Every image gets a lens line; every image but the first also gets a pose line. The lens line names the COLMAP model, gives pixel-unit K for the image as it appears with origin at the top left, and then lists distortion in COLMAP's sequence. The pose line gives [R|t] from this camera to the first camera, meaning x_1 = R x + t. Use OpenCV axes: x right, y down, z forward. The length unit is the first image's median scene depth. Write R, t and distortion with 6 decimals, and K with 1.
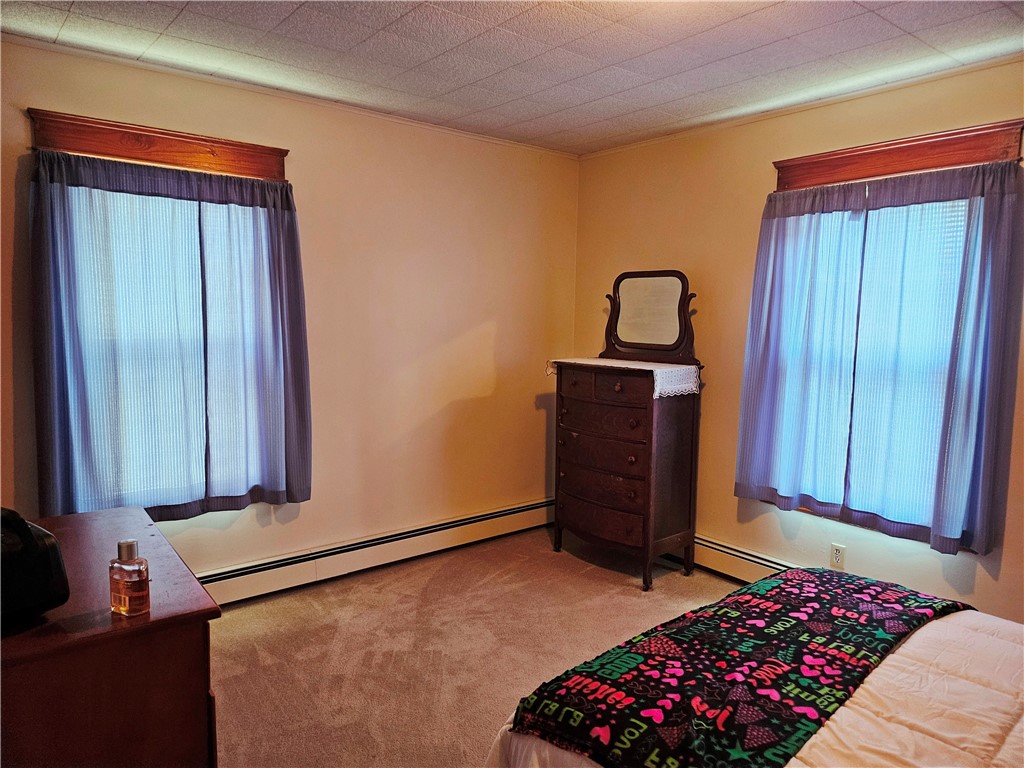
lens RADIAL K [[680.9, 0, 506.0], [0, 680.9, 391.0], [0, 0, 1]] dist [0.069190, -0.055241]
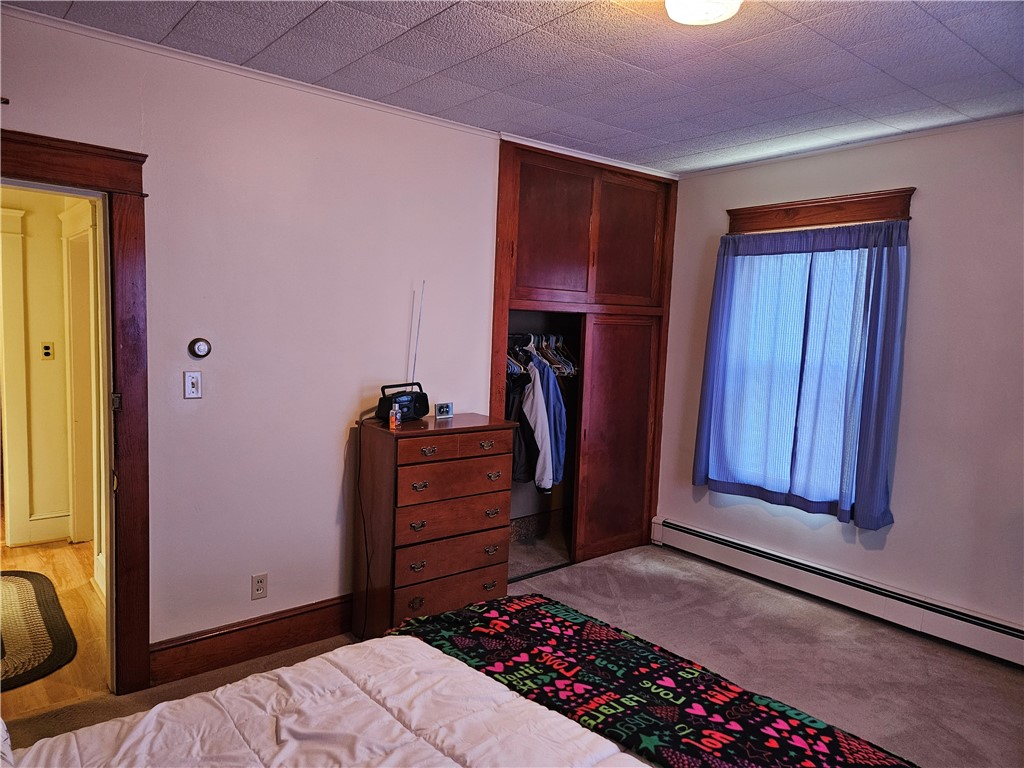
lens RADIAL K [[680.9, 0, 507.9], [0, 680.9, 387.3], [0, 0, 1]] dist [0.069190, -0.055241]
pose [[0.014937, 0.077578, -0.996874, 1.135697], [-0.151833, 0.985600, 0.074425, -0.067726], [0.988293, 0.150247, 0.026500, 0.671264]]
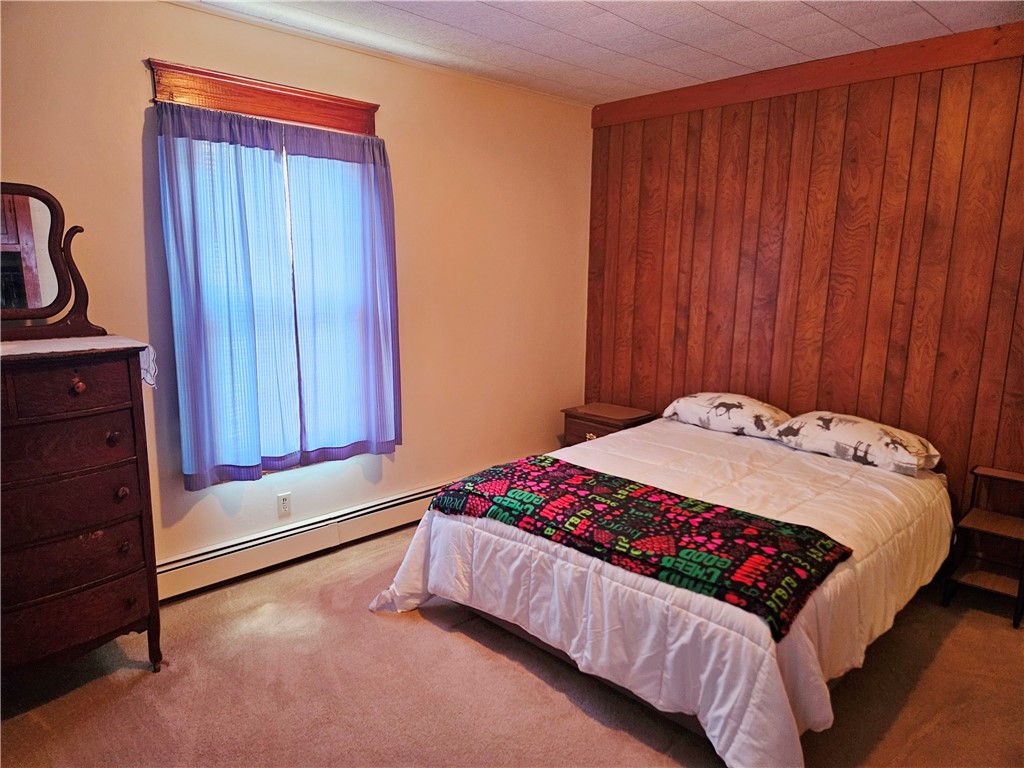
lens RADIAL K [[680.9, 0, 495.9], [0, 680.9, 390.8], [0, 0, 1]] dist [0.069190, -0.055241]
pose [[-0.089602, -0.192932, 0.977112, -0.769791], [0.105146, 0.973744, 0.201909, -0.143224], [-0.990412, 0.120830, -0.066963, 1.170386]]
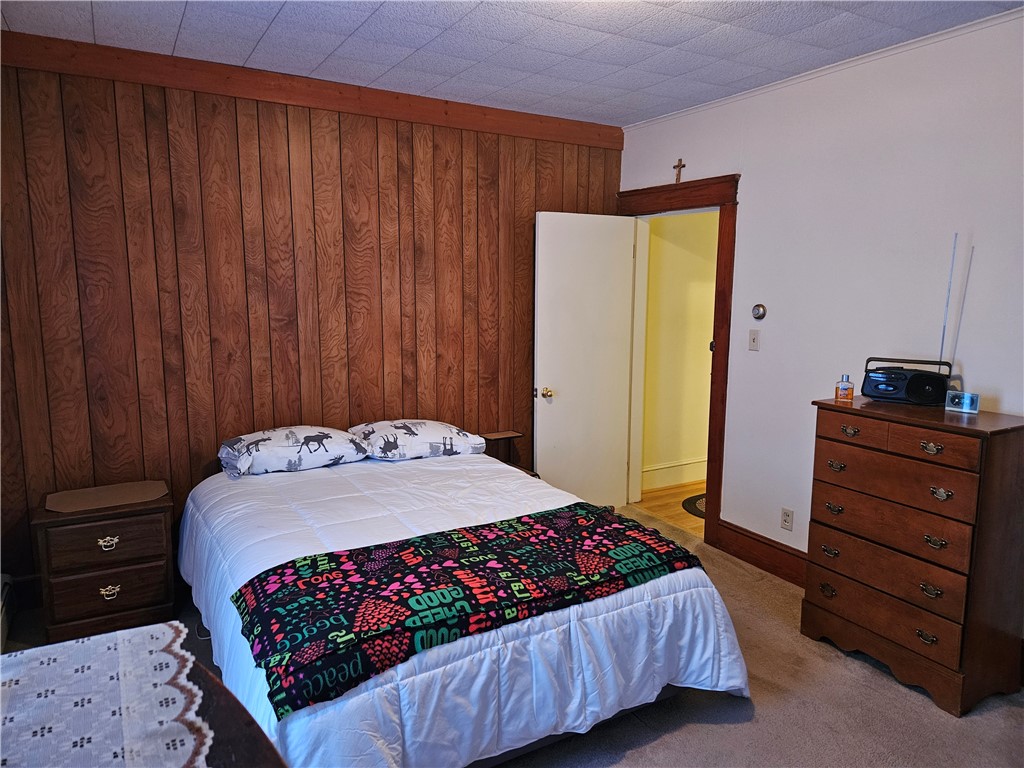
lens RADIAL K [[680.9, 0, 516.4], [0, 680.9, 377.4], [0, 0, 1]] dist [0.069190, -0.055241]
pose [[-0.988553, -0.040847, 0.145237, 0.166934], [-0.002715, 0.967314, 0.253566, -0.225695], [-0.150847, 0.250269, -0.956353, 1.854340]]
